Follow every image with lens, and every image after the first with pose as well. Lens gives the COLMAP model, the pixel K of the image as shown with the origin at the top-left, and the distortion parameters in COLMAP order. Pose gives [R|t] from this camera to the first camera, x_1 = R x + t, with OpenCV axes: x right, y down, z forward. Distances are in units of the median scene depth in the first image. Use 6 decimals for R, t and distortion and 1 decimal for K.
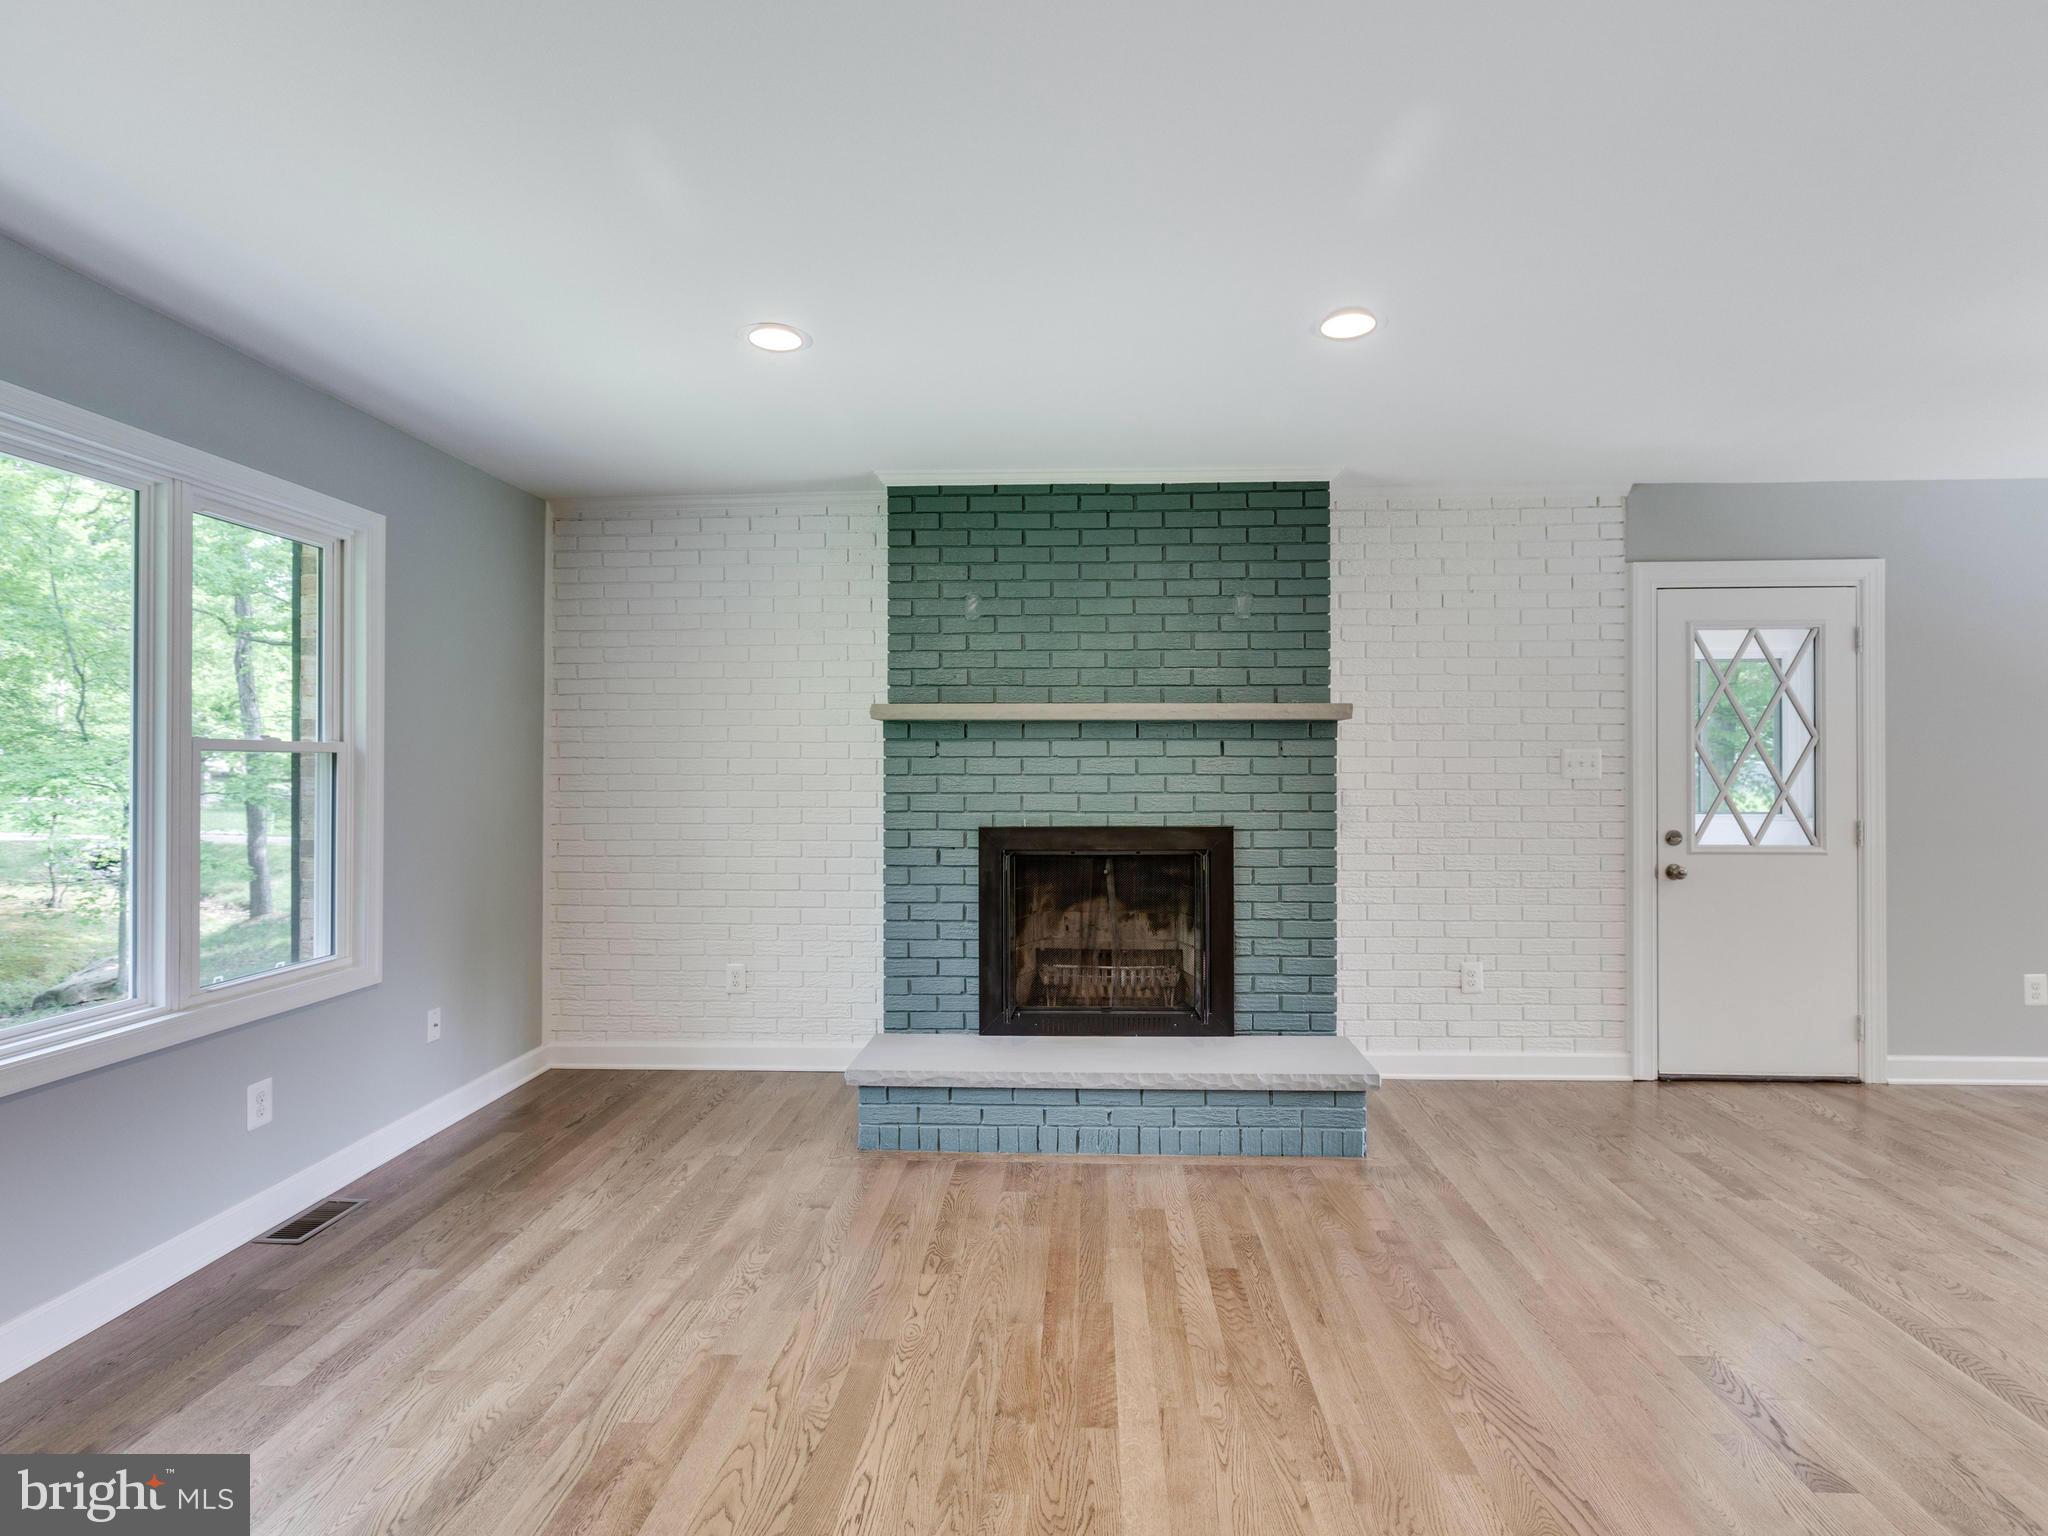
lens RADIAL K [[1039.8, 0, 1015.6], [0, 1039.8, 759.9], [0, 0, 1]] dist [-0.001676, 0.000311]
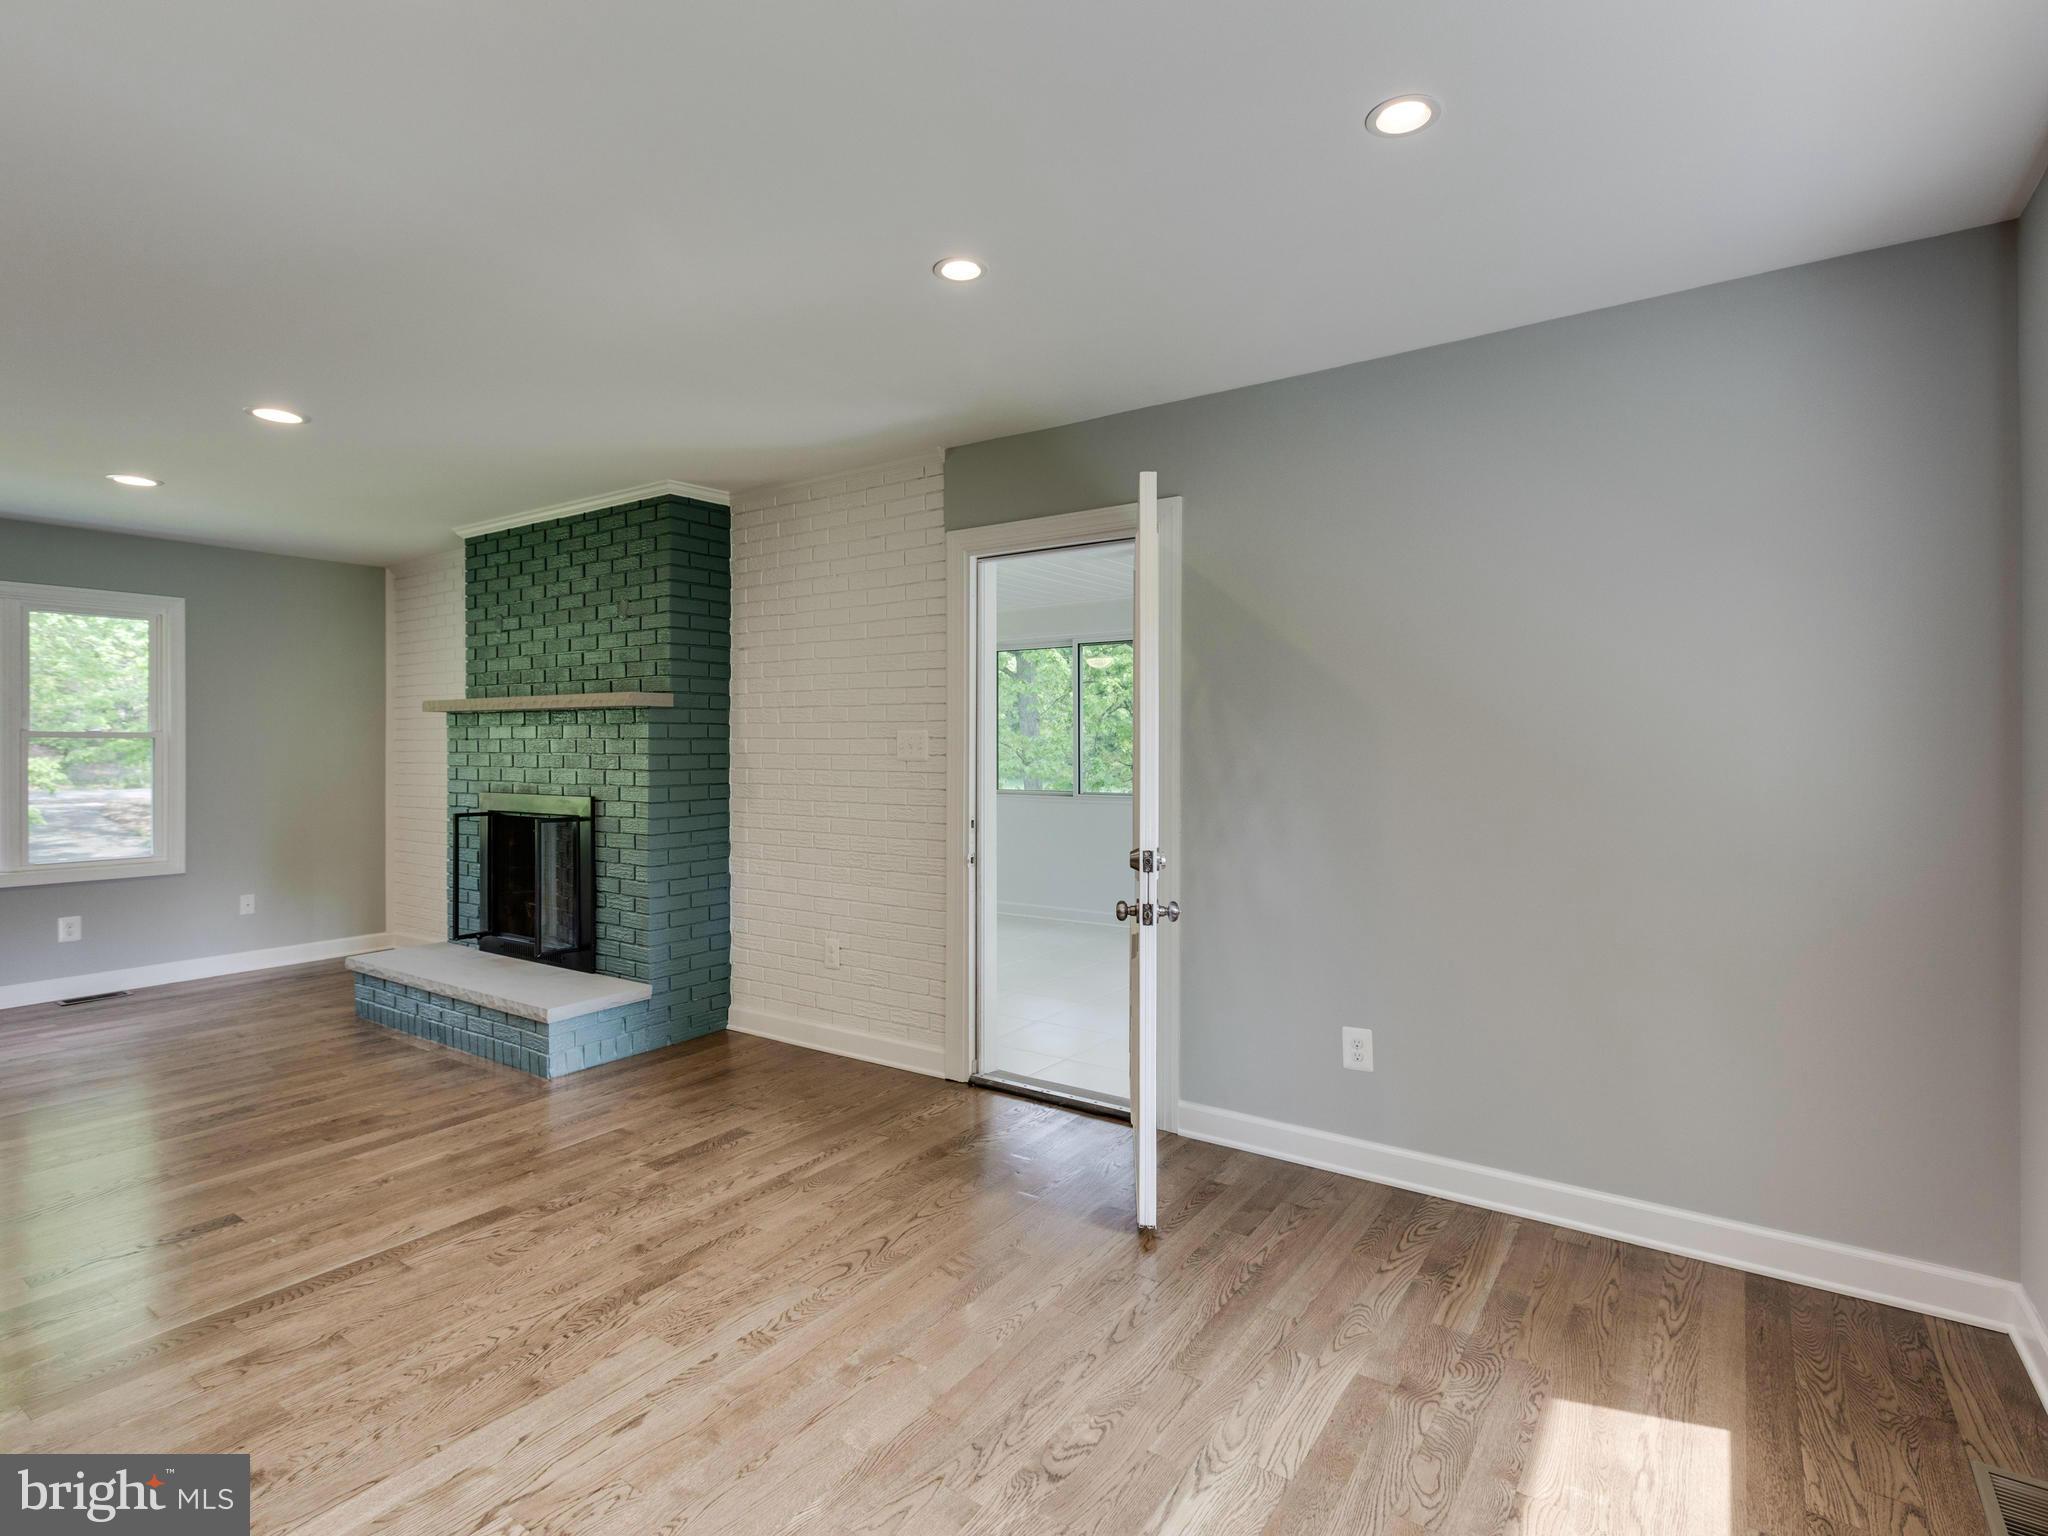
lens RADIAL K [[1017.2, 0, 1020.6], [0, 1017.2, 747.5], [0, 0, 1]] dist [-0.001683, -0.000215]
pose [[0.849564, 0.002818, -0.527478, 1.226131], [0.003205, 0.999940, 0.010505, -0.004337], [0.527476, -0.010615, 0.849504, 0.266341]]
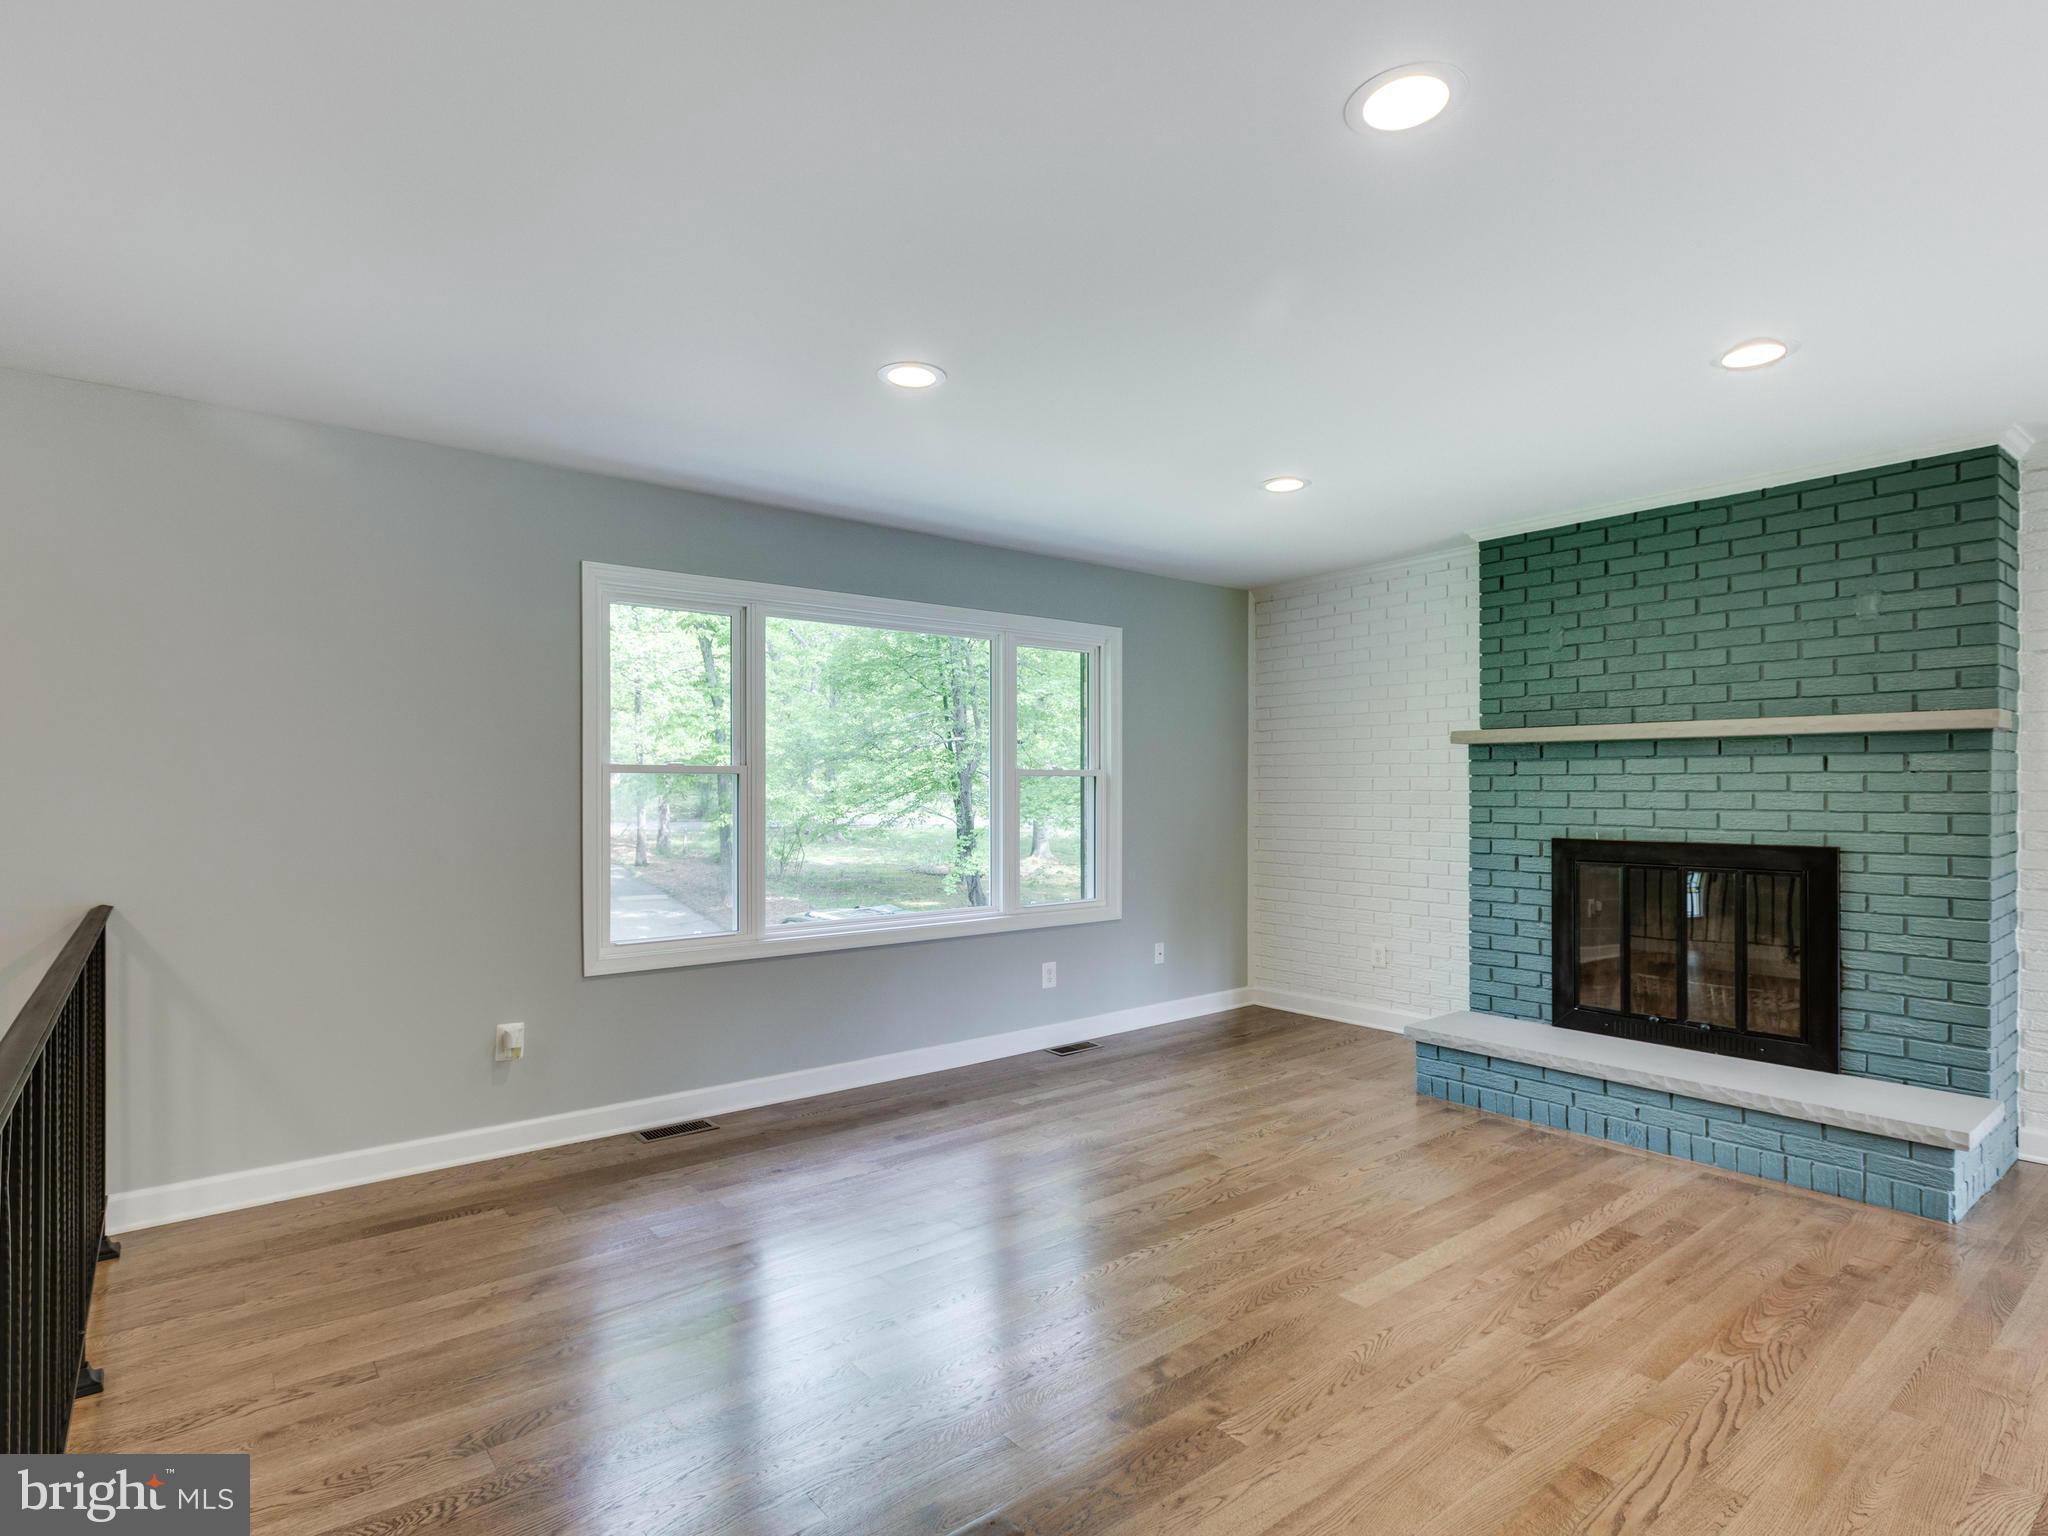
lens RADIAL K [[1034.0, 0, 1015.8], [0, 1034.0, 780.9], [0, 0, 1]] dist [0.003260, 0.000586]
pose [[0.666109, -0.004099, -0.745843, 0.406707], [0.006512, 0.999979, 0.000319, -0.000698], [0.745826, -0.005069, 0.666122, -0.159532]]
